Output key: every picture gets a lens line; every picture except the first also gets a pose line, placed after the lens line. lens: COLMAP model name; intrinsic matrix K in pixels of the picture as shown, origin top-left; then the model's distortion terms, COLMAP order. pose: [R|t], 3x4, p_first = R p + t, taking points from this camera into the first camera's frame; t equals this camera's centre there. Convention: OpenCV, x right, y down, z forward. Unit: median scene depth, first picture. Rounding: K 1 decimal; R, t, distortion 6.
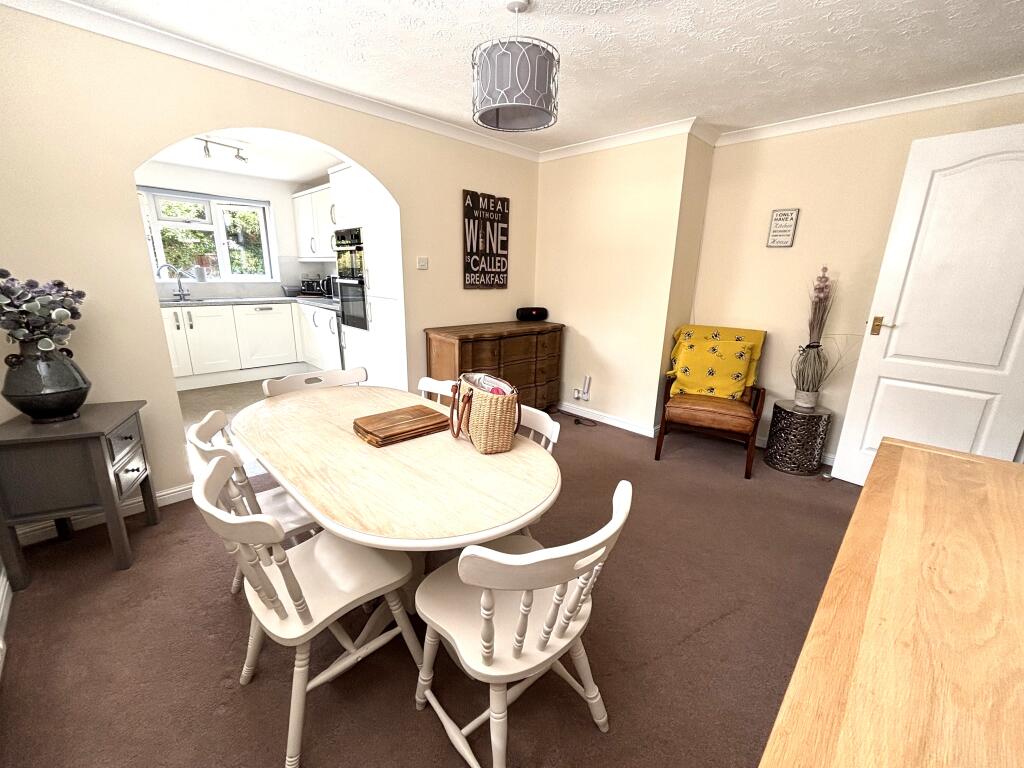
lens RADIAL K [[416.4, 0, 510.3], [0, 416.4, 384.7], [0, 0, 1]] dist [-0.002214, -0.001145]
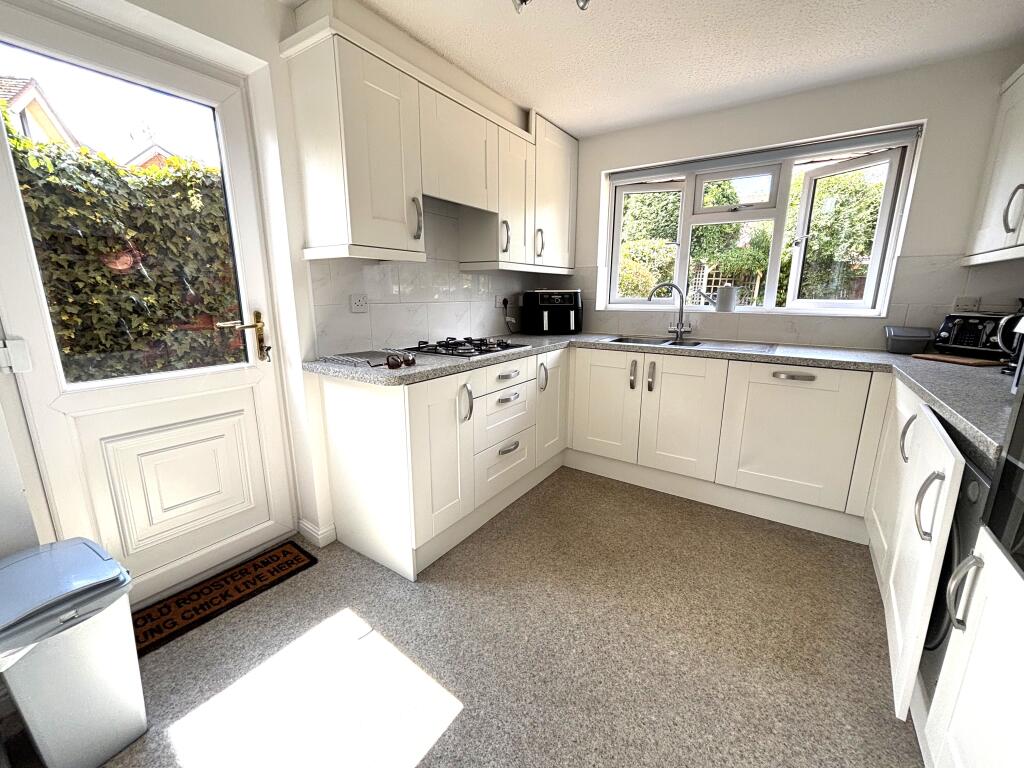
lens RADIAL K [[416.4, 0, 510.9], [0, 416.4, 384.2], [0, 0, 1]] dist [-0.002214, -0.001145]
pose [[0.194137, 0.191731, -0.962055, -0.306694], [-0.253710, 0.957160, 0.139558, -0.213596], [0.947598, 0.216990, 0.234464, 0.827919]]
